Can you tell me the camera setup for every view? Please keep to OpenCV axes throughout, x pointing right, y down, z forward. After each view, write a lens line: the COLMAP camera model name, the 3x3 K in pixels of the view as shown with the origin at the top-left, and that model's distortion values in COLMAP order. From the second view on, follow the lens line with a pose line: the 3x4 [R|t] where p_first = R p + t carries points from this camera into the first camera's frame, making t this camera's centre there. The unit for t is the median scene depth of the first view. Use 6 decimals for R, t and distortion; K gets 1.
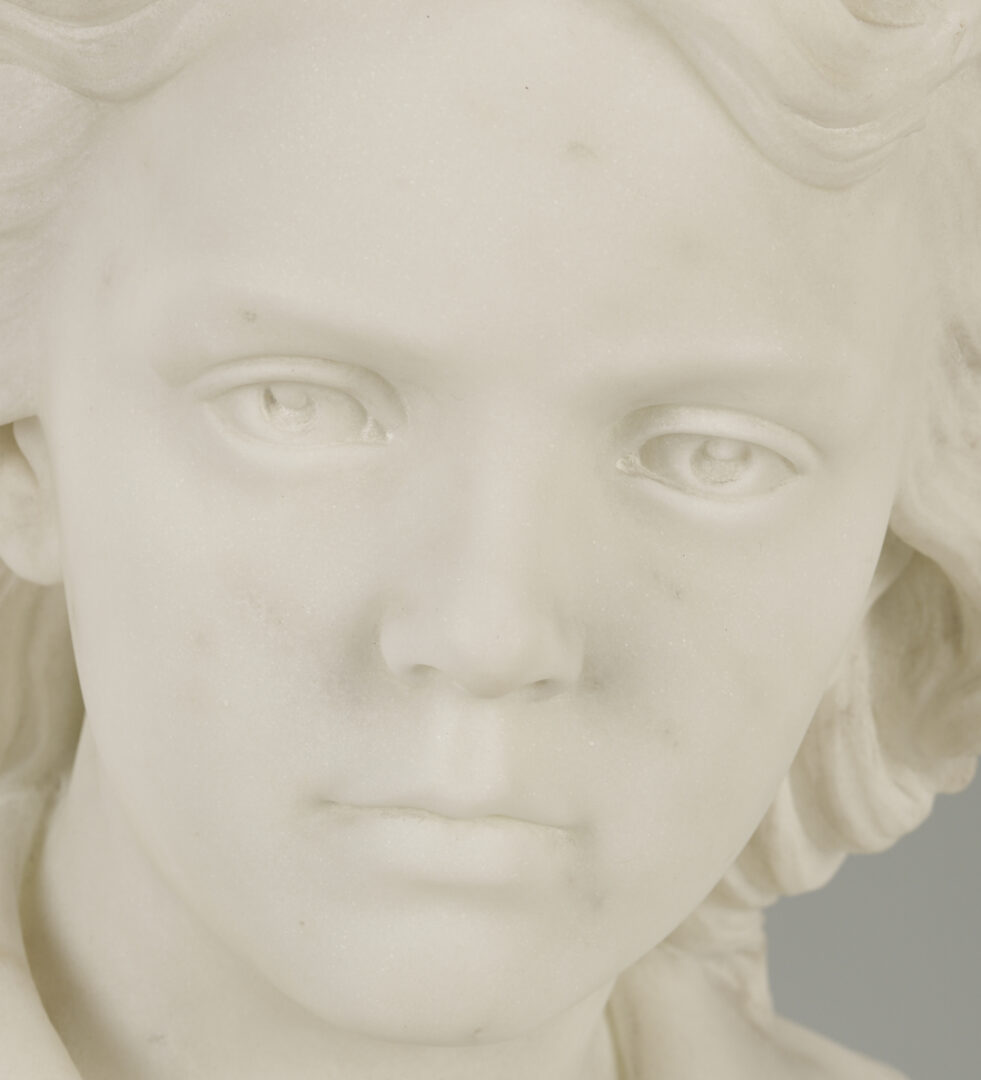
lens RADIAL K [[6607.7, 0, 490.5], [0, 6607.7, 540.0], [0, 0, 1]] dist [-0.409614, 4.968471]
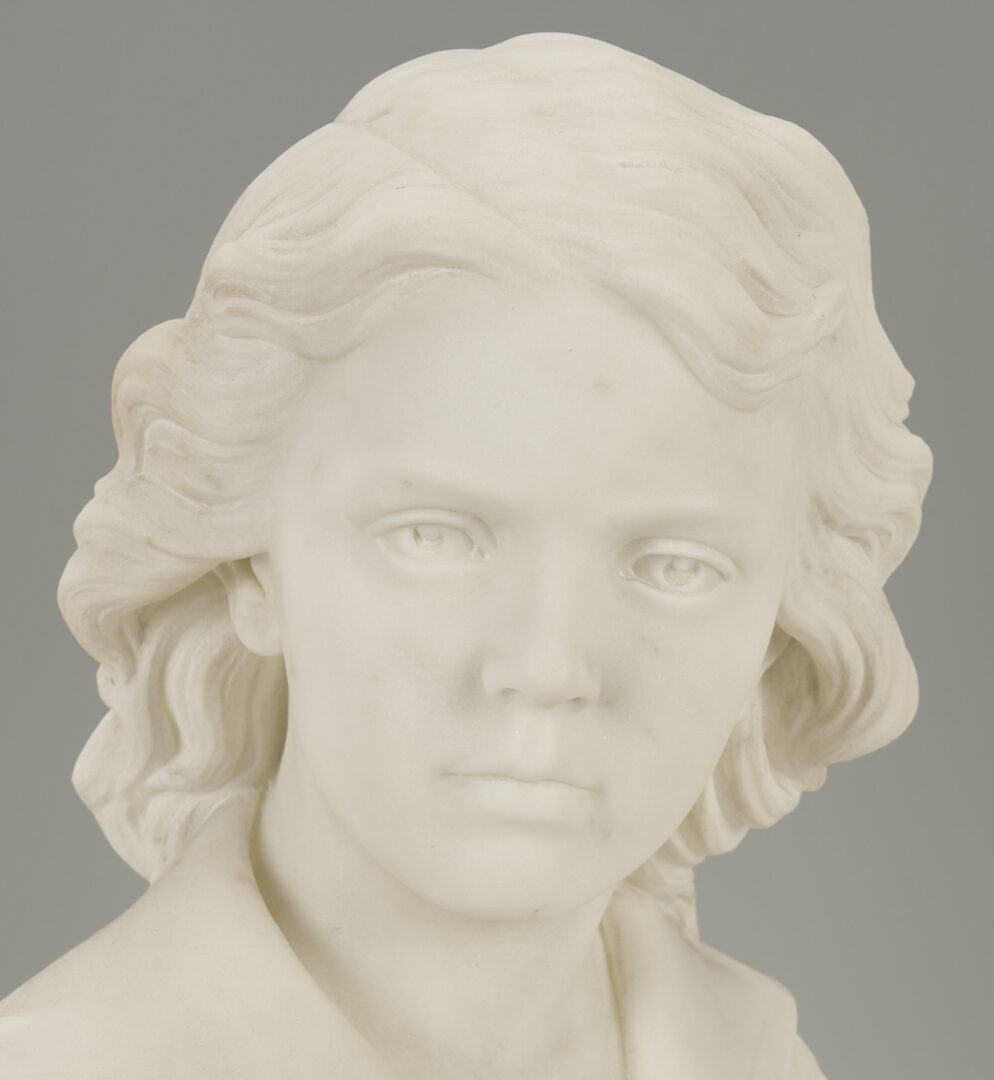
lens RADIAL K [[5634.2, 0, 497.0], [0, 5634.2, 540.0], [0, 0, 1]] dist [-0.220290, 0.762757]
pose [[0.999666, 0.000924, 0.025842, -0.049970], [0.000546, 0.998384, -0.056829, 0.062262], [-0.025853, 0.056824, 0.998049, -0.447716]]
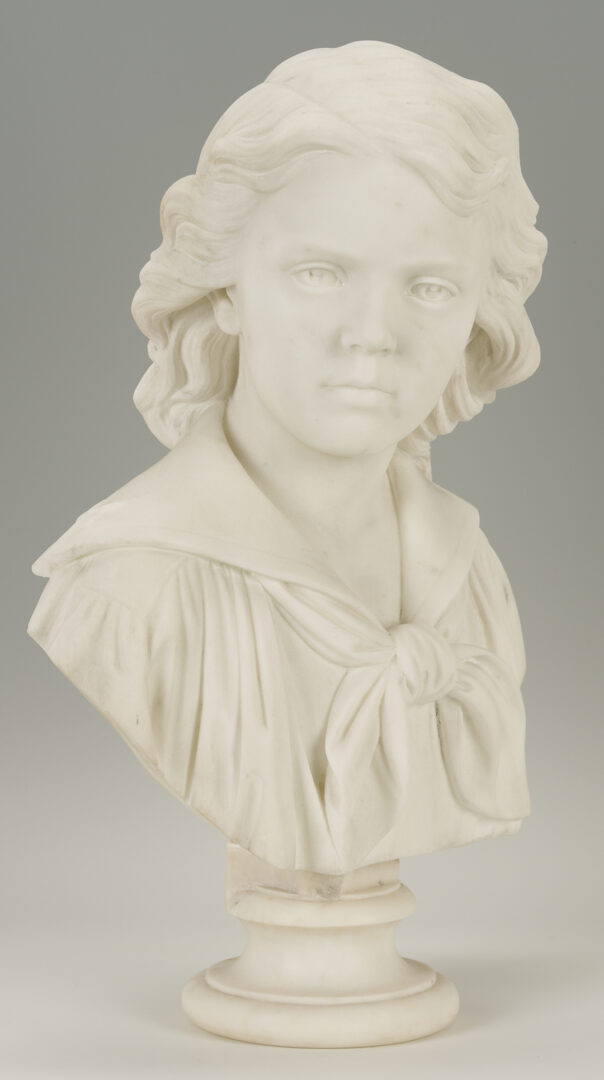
lens RADIAL K [[4423.9, 0, 302.0], [0, 4423.9, 540.0], [0, 0, 1]] dist [-0.219637, -3.547587]
pose [[0.998098, 0.000778, 0.061645, -0.188595], [0.000808, 0.999669, -0.025696, 0.188452], [-0.061645, 0.025697, 0.997767, -1.437734]]
